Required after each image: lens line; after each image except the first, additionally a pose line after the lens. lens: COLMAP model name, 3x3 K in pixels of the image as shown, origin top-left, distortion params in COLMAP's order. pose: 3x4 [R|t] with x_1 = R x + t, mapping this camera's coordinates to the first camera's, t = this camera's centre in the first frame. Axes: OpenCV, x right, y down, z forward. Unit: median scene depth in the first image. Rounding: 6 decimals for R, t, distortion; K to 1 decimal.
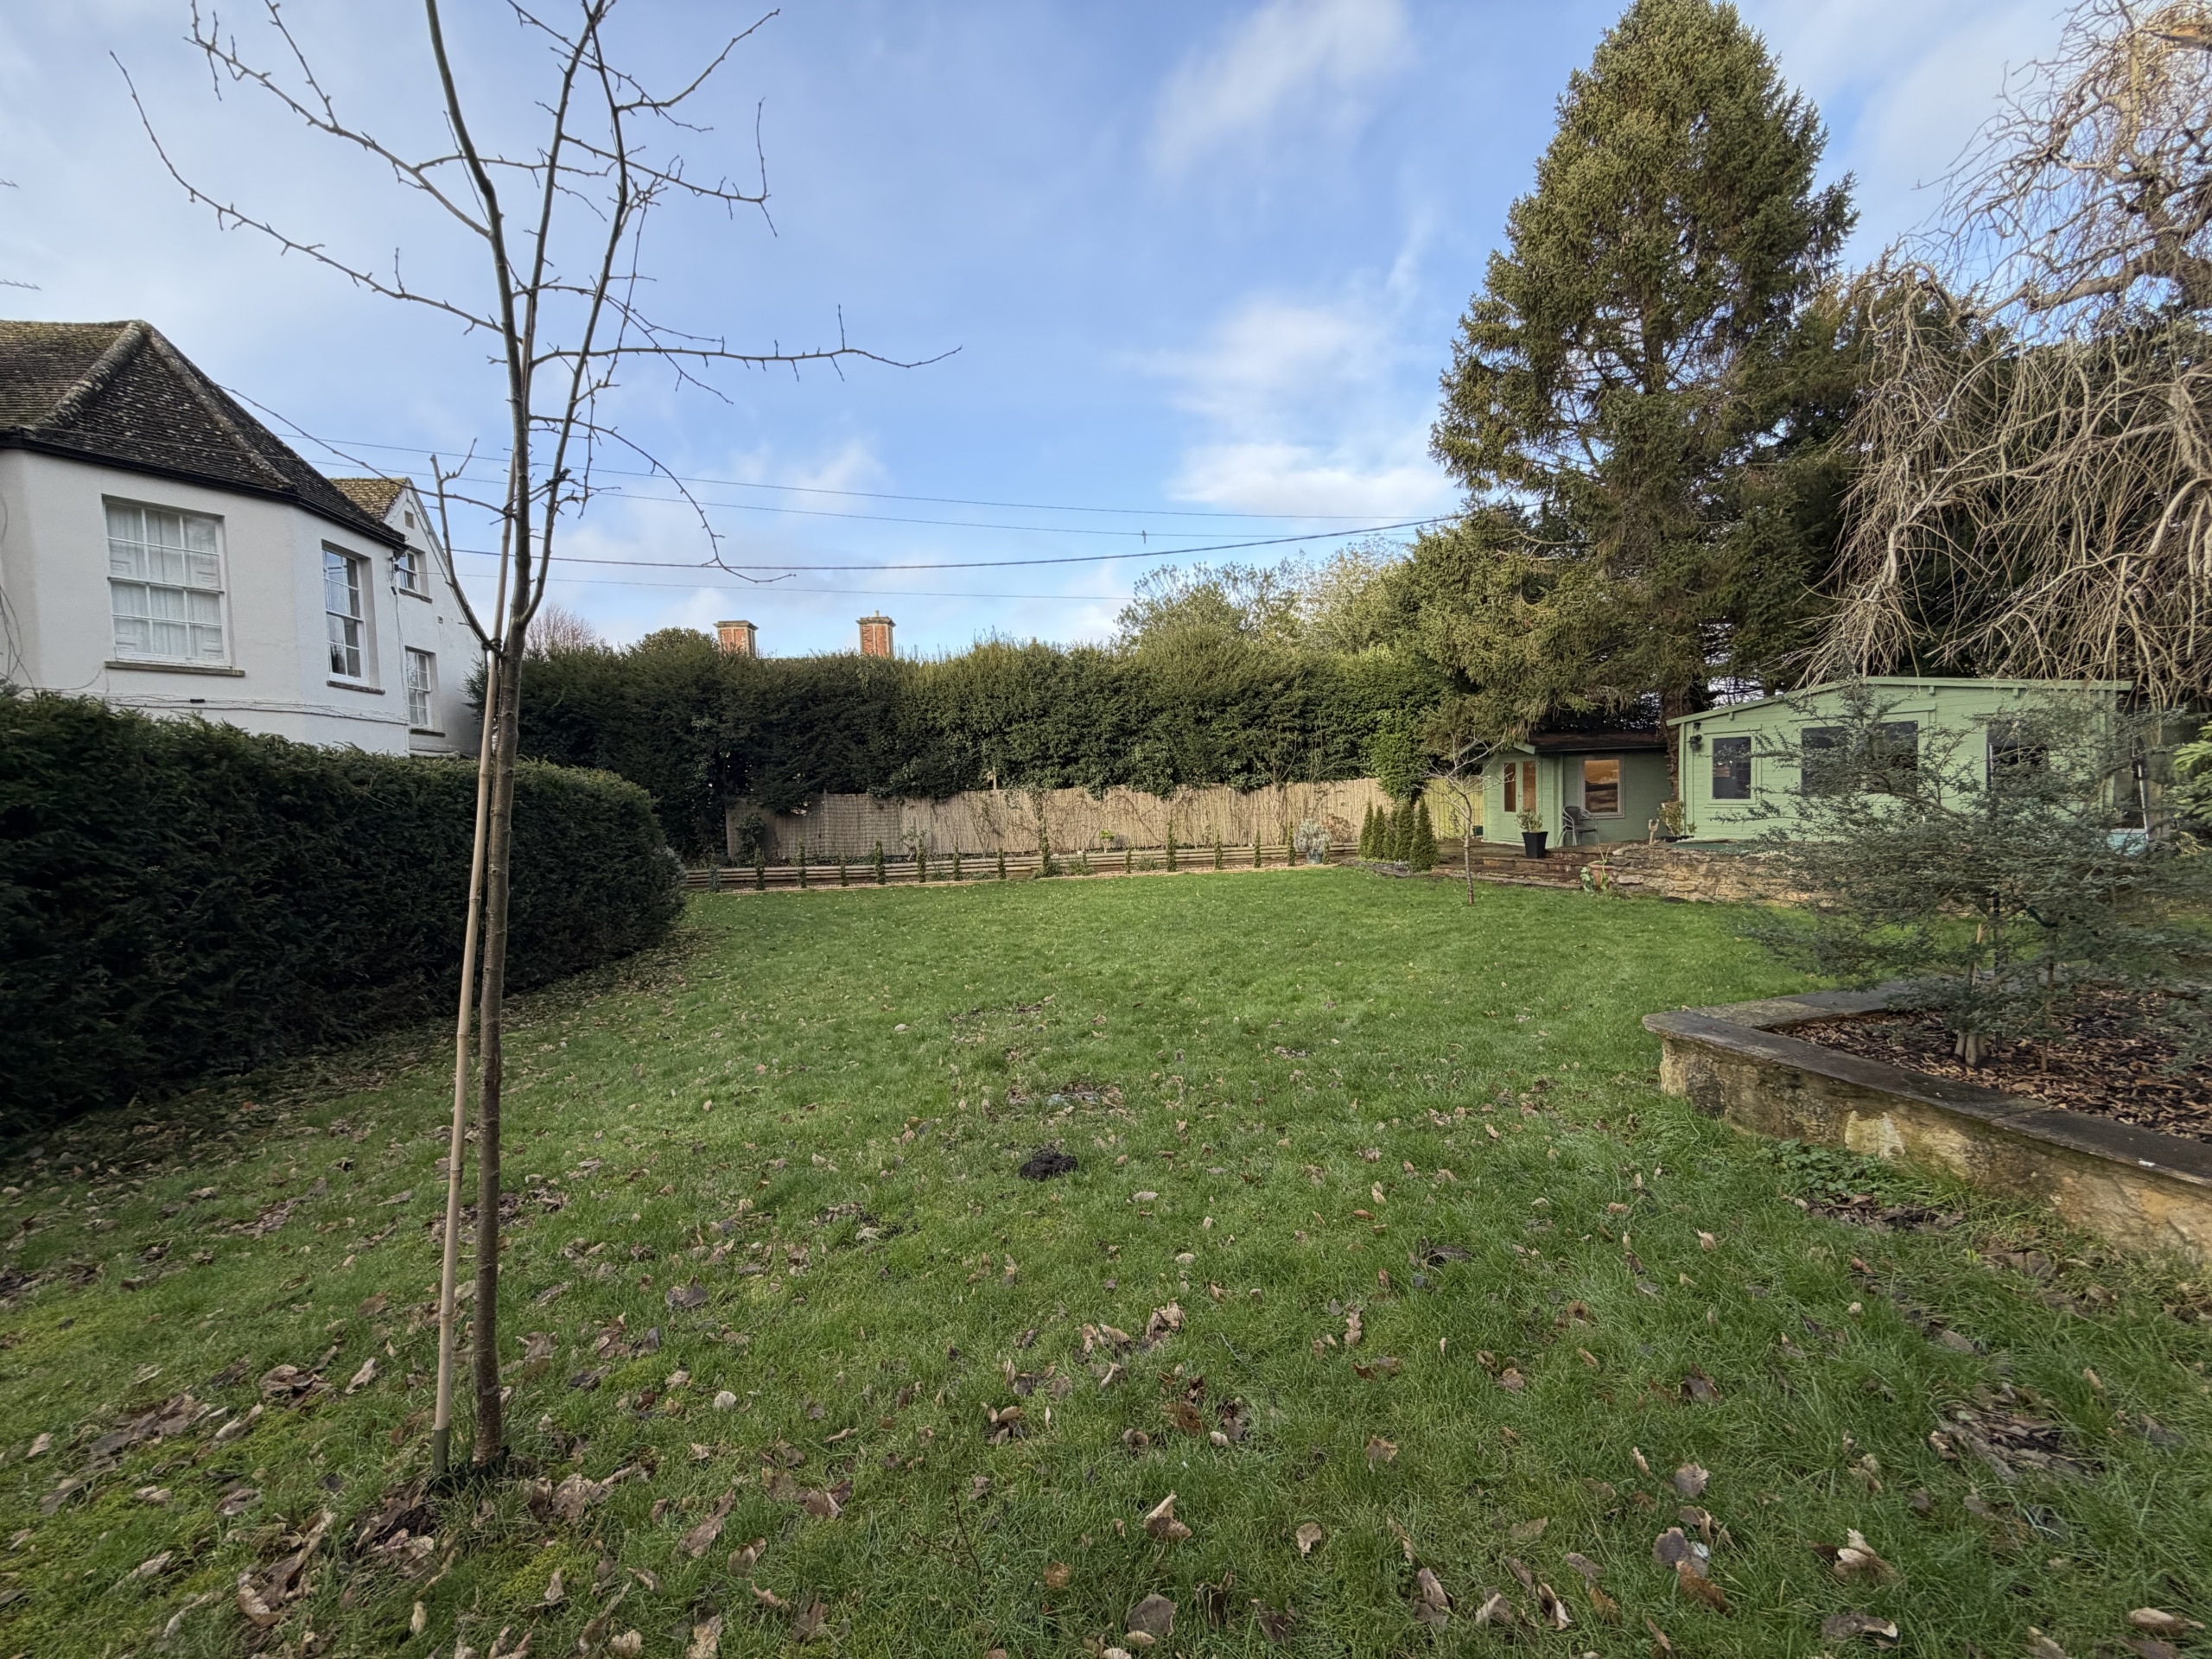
lens RADIAL K [[877.0, 0, 1106.0], [0, 877.0, 829.5], [0, 0, 1]] dist [0.001168, 0.000020]
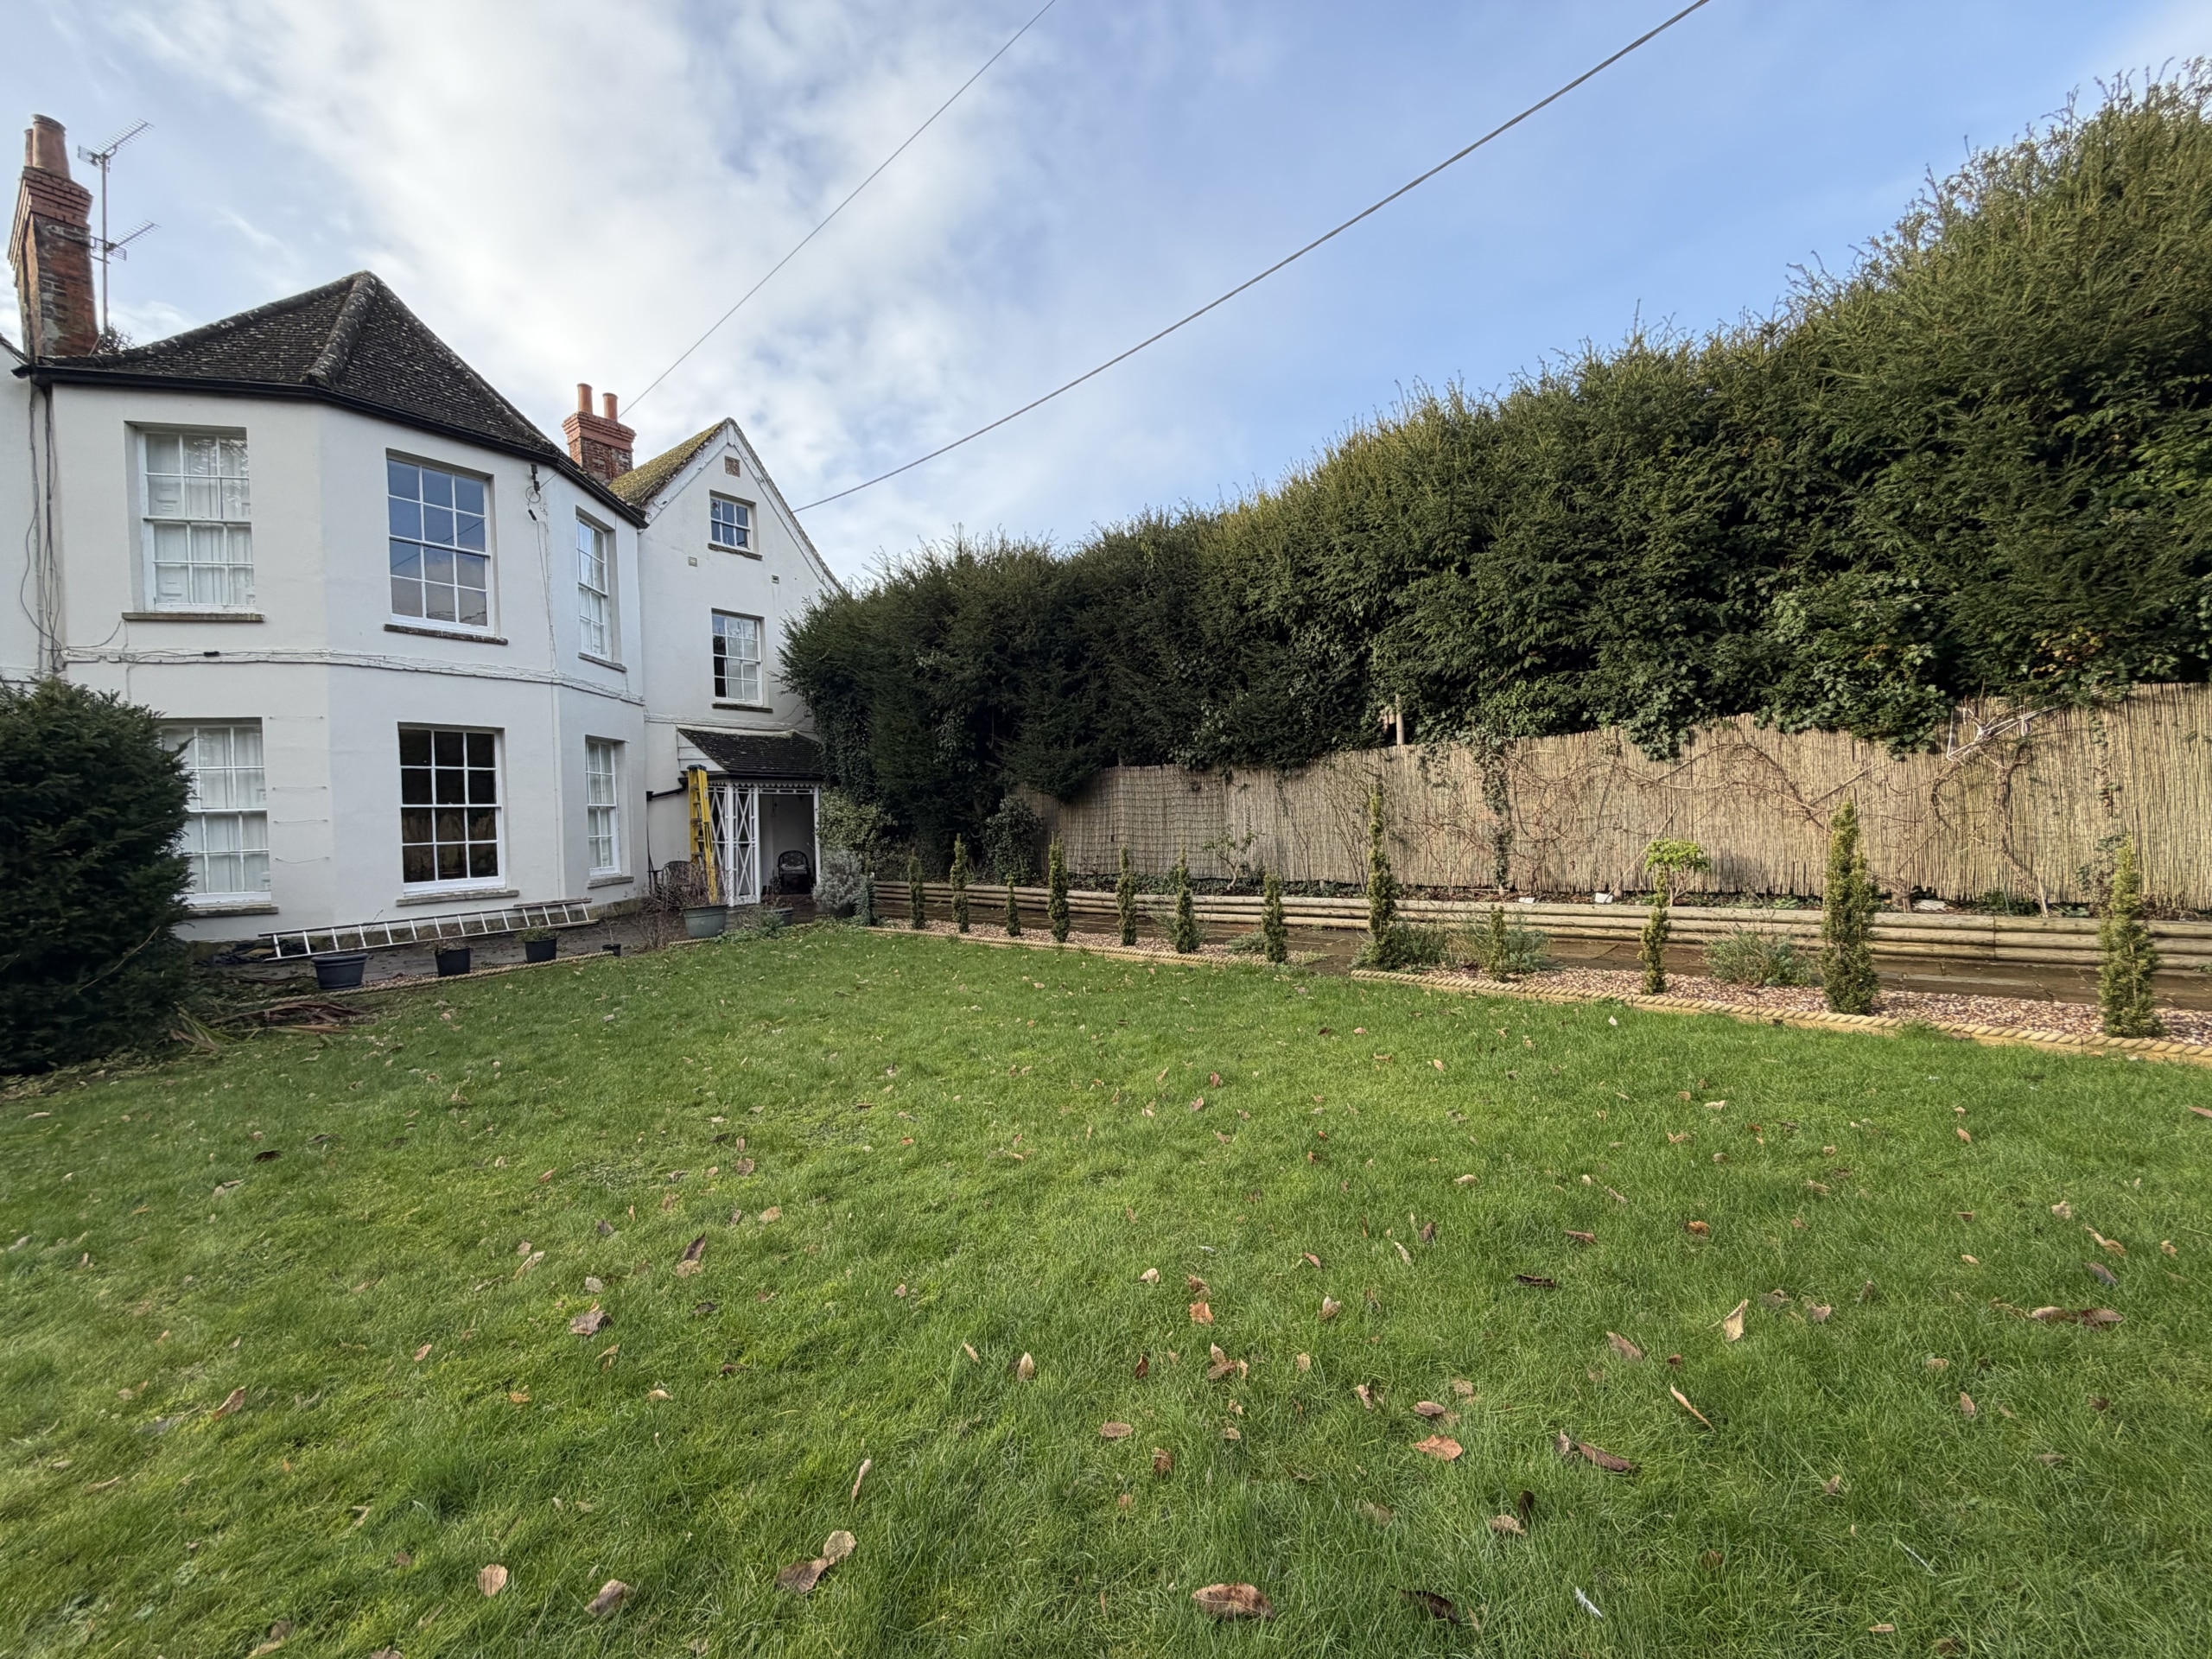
lens RADIAL K [[877.0, 0, 1106.0], [0, 877.0, 829.5], [0, 0, 1]] dist [0.001168, 0.000020]
pose [[0.709958, 0.017360, -0.704030, 0.087533], [-0.020124, 0.999788, 0.004359, -0.000866], [0.703957, 0.011073, 0.710157, 0.579710]]
